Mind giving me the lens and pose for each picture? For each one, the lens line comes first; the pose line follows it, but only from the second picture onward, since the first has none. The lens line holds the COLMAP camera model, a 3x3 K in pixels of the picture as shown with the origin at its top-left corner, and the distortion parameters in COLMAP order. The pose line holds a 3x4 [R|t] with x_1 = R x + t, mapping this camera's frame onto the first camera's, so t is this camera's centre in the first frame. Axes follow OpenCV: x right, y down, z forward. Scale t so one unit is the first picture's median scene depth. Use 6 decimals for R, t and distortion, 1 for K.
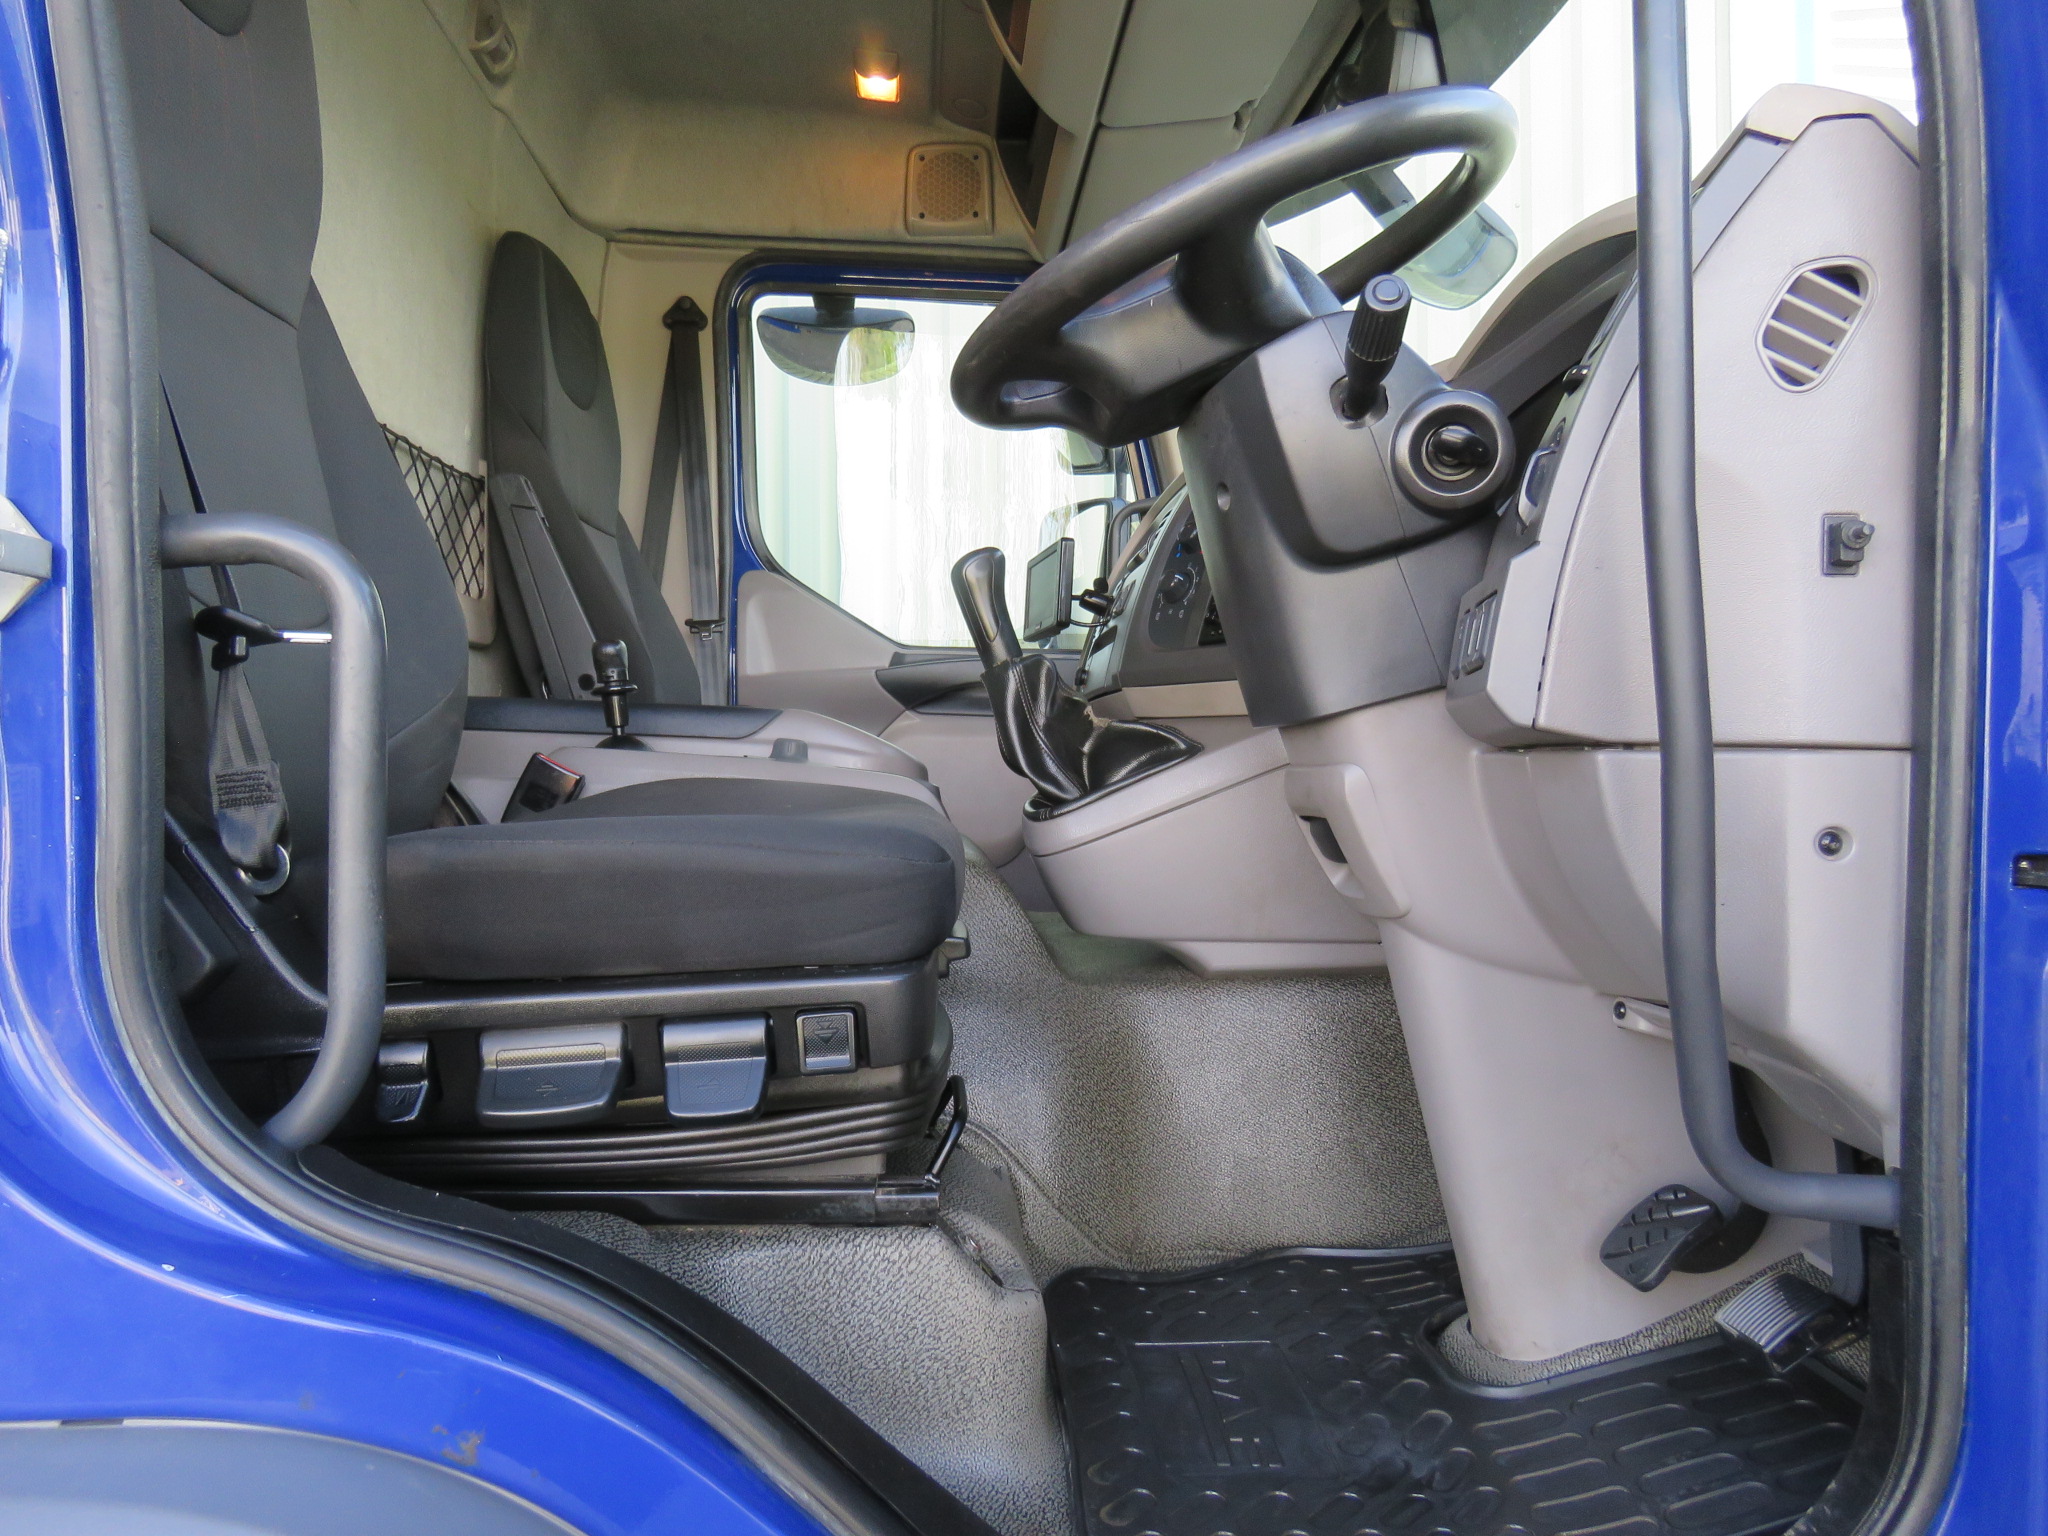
lens RADIAL K [[1264.2, 0, 1014.6], [0, 1264.2, 764.8], [0, 0, 1]] dist [0.037979, -0.057582]
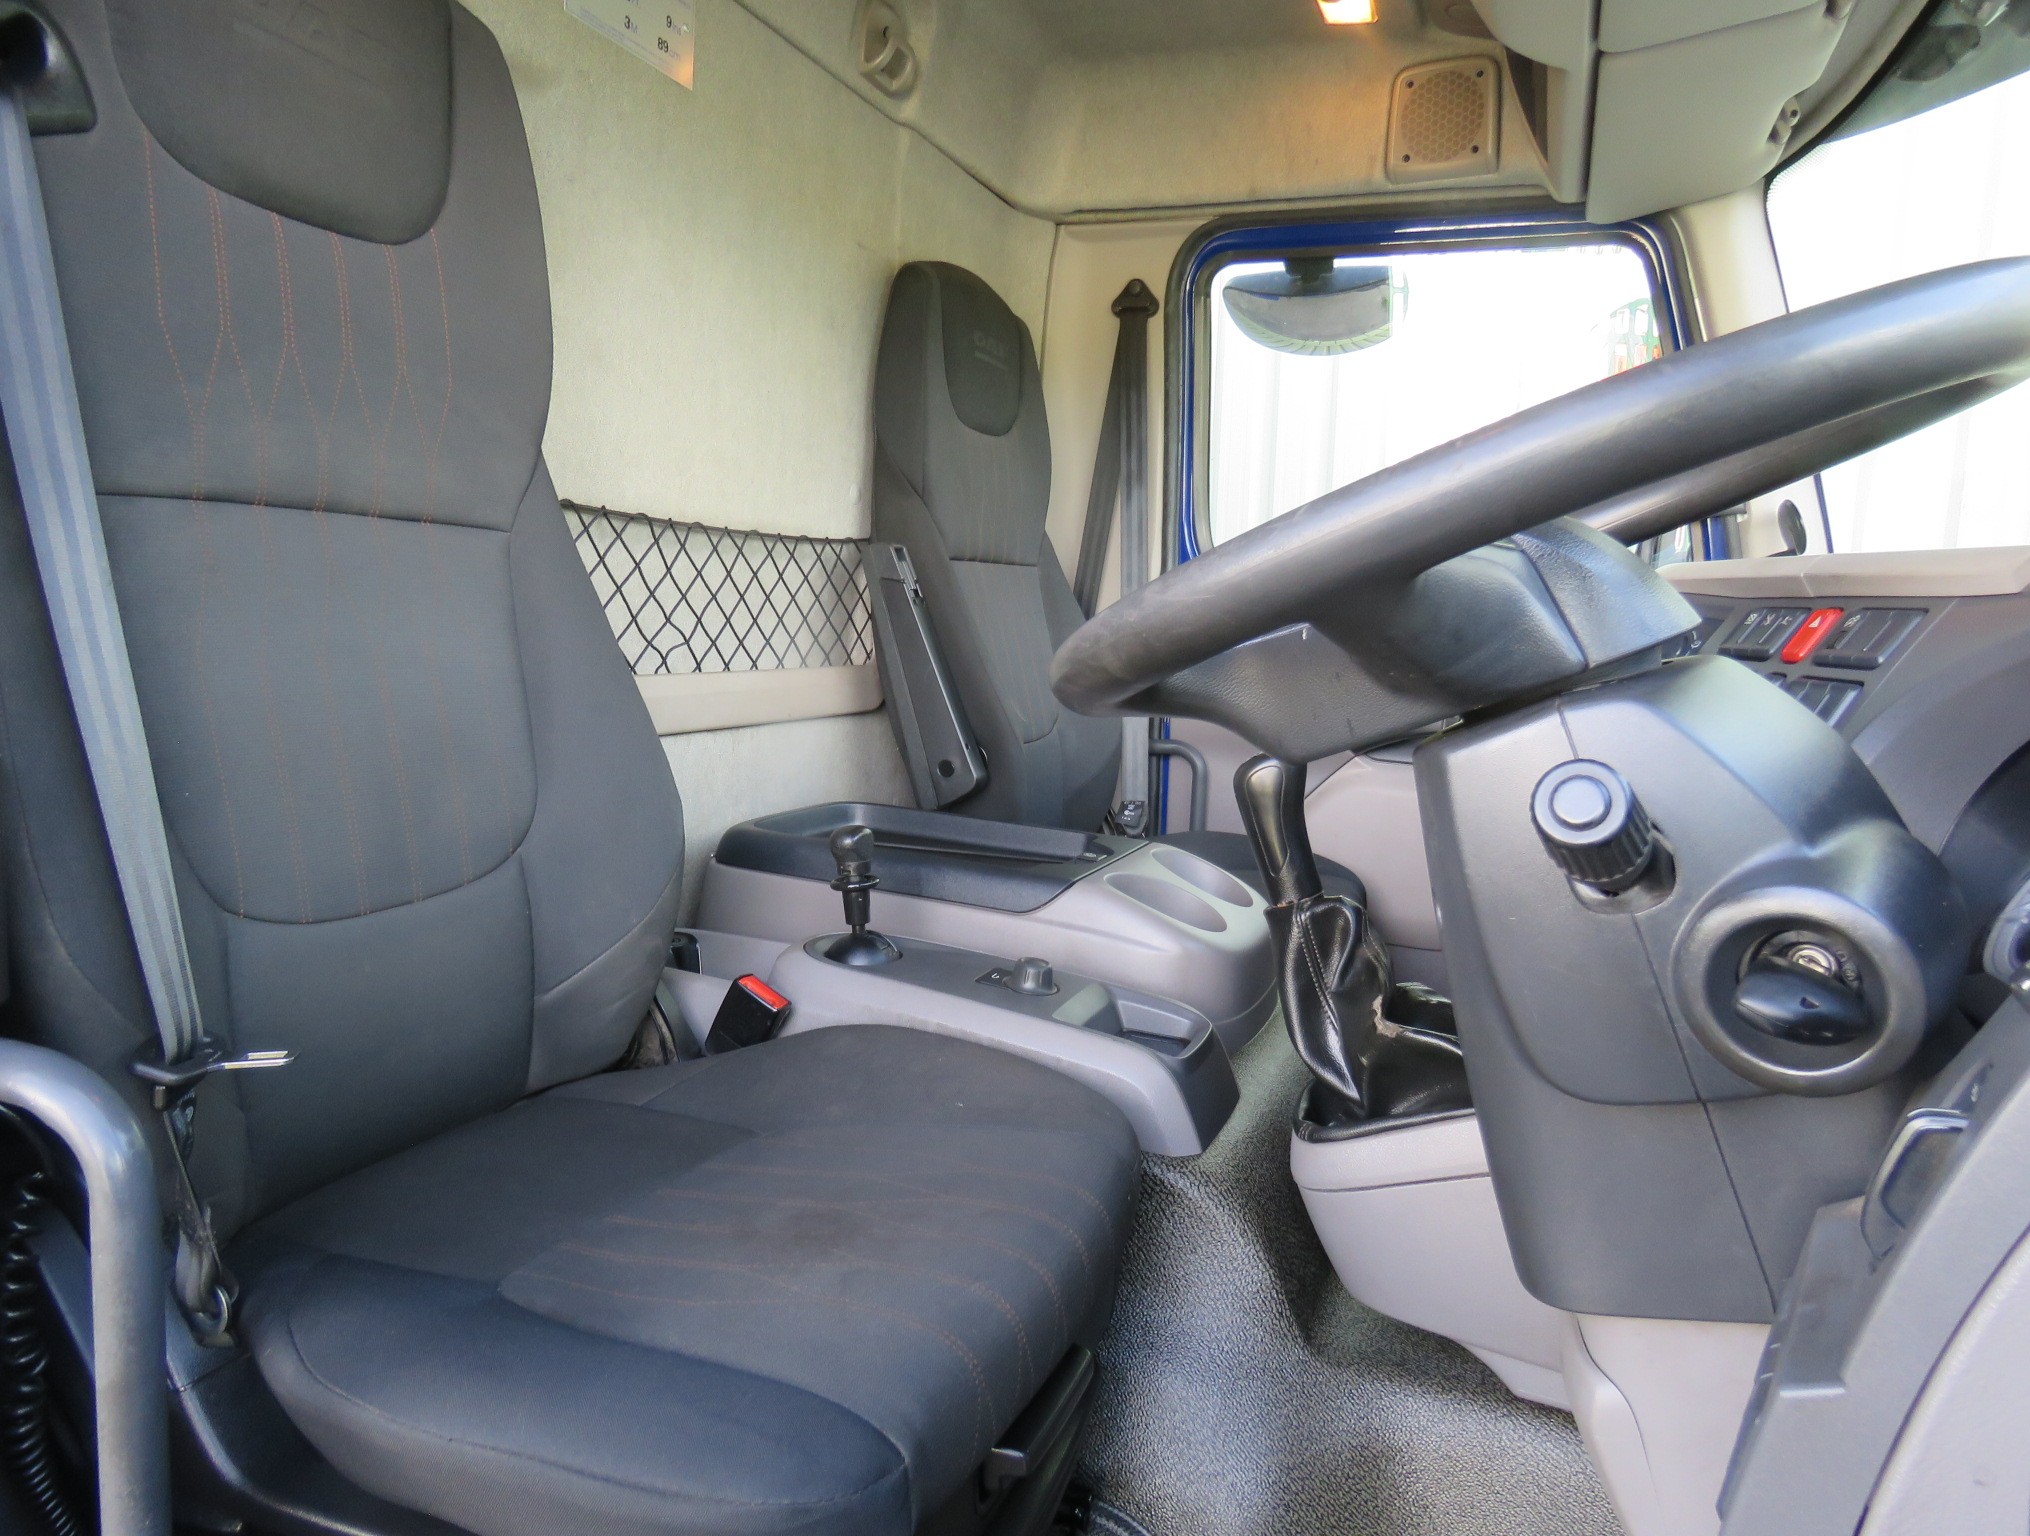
lens RADIAL K [[1280.4, 0, 1024.1], [0, 1280.4, 778.5], [0, 0, 1]] dist [0.002458, -0.001367]
pose [[0.895624, 0.088936, -0.435830, 0.098864], [-0.038314, 0.991591, 0.123610, -0.136078], [0.443158, -0.094010, 0.891500, 0.137215]]
